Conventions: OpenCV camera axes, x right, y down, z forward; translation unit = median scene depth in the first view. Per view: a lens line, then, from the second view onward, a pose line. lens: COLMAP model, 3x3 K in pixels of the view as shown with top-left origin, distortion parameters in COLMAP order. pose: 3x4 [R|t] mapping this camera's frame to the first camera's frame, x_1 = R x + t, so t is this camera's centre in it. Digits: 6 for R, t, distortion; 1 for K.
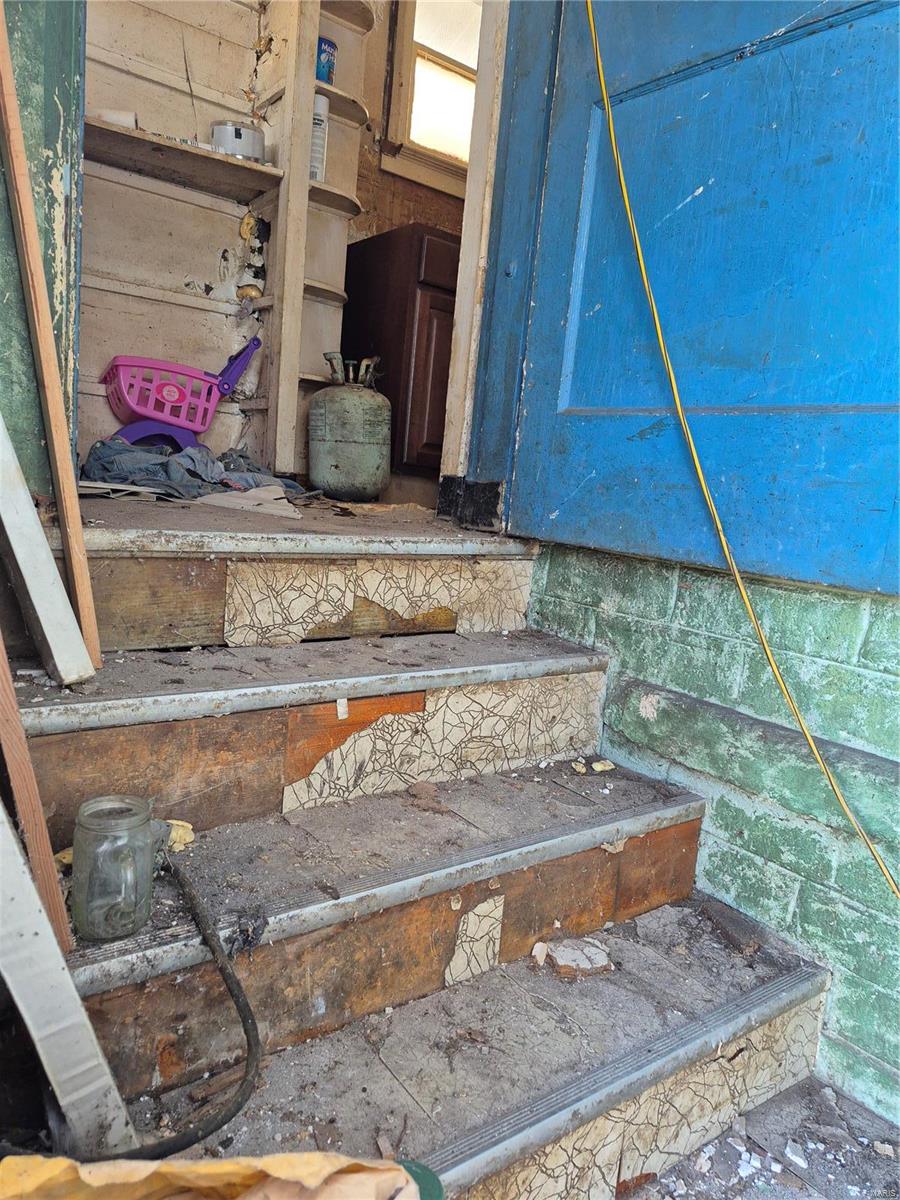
lens RADIAL K [[829.5, 0, 454.6], [0, 829.5, 600.7], [0, 0, 1]] dist [0.085114, -0.088912]
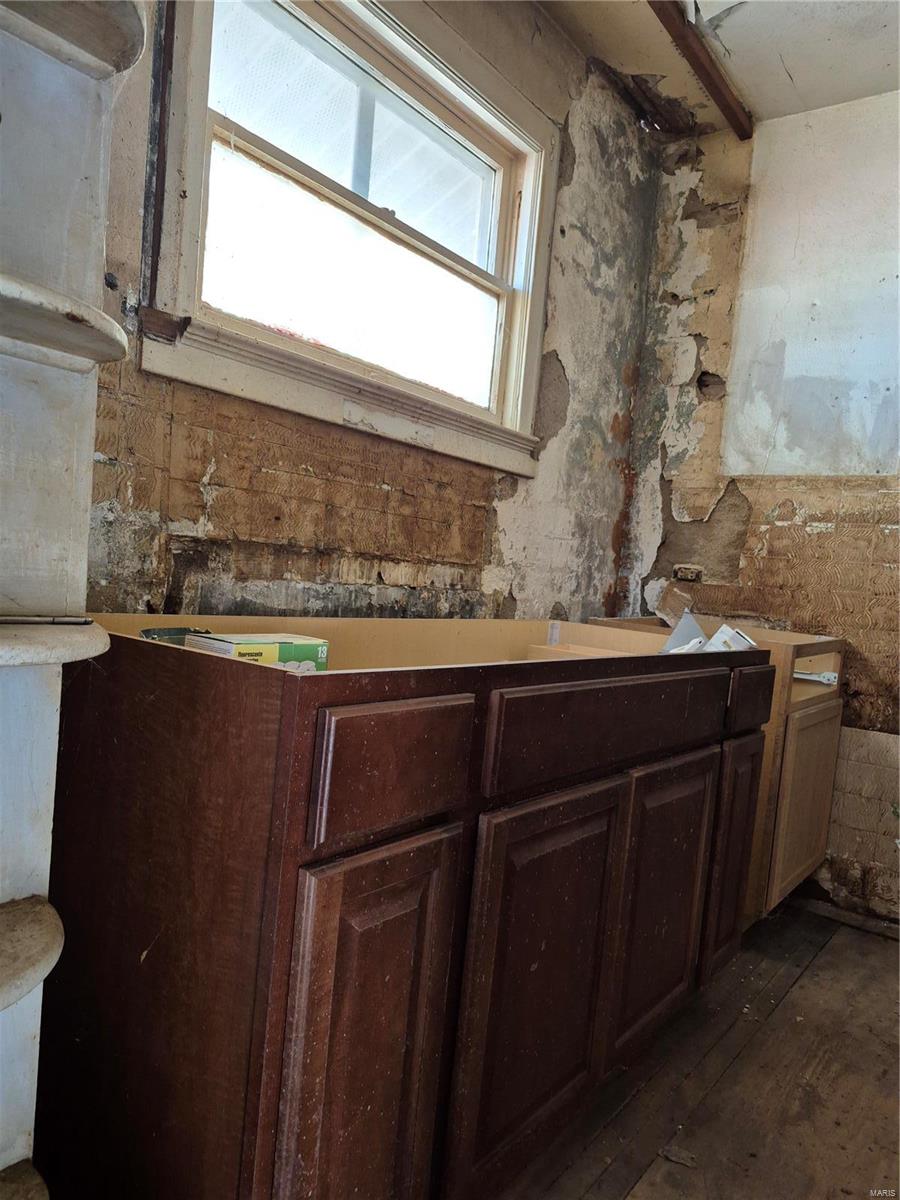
lens RADIAL K [[829.5, 0, 461.4], [0, 829.5, 614.8], [0, 0, 1]] dist [0.085114, -0.088912]
pose [[0.953905, -0.030111, 0.298594, -0.085071], [0.045930, 0.997880, -0.046102, -0.476701], [-0.296573, 0.057691, 0.953266, 0.712782]]
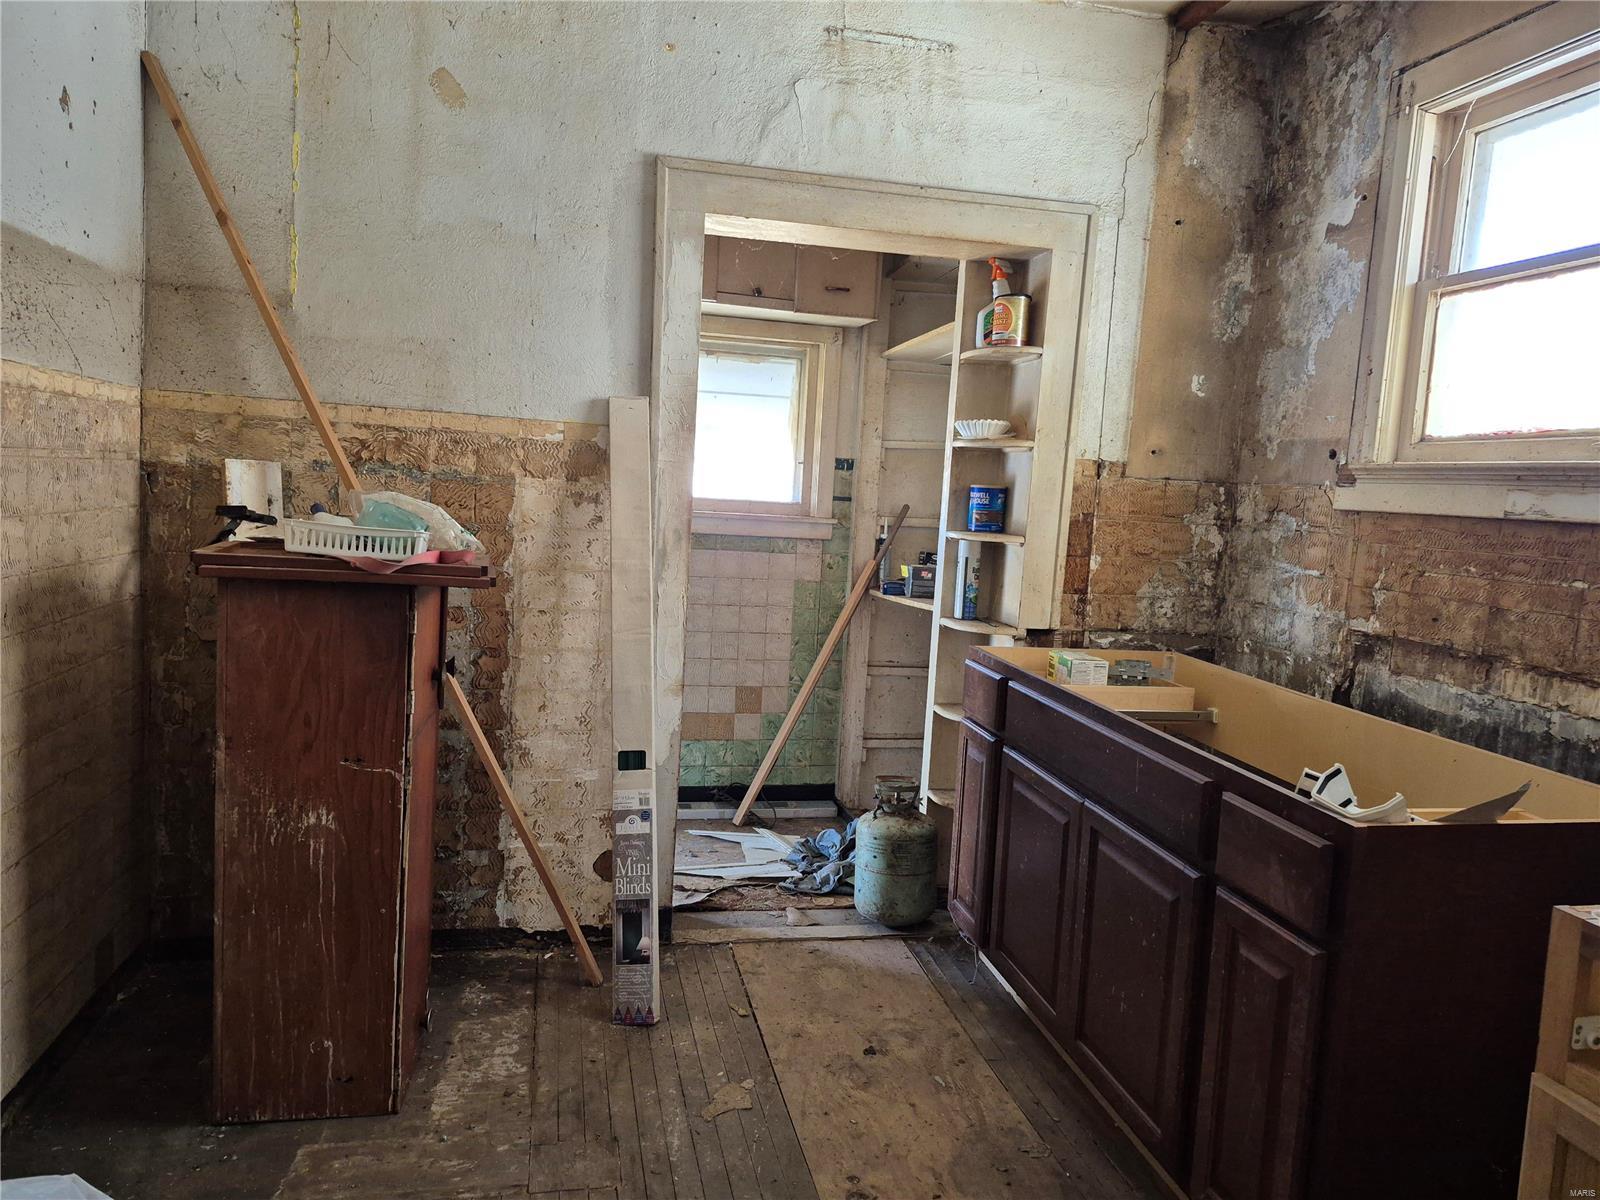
lens RADIAL K [[1105.9, 0, 799.7], [0, 1105.9, 598.3], [0, 0, 1]] dist [0.085114, -0.088912]
pose [[-0.391862, -0.025474, -0.919671, 1.131563], [-0.223682, 0.972261, 0.068378, -0.562682], [0.892418, 0.232509, -0.386690, 1.330699]]
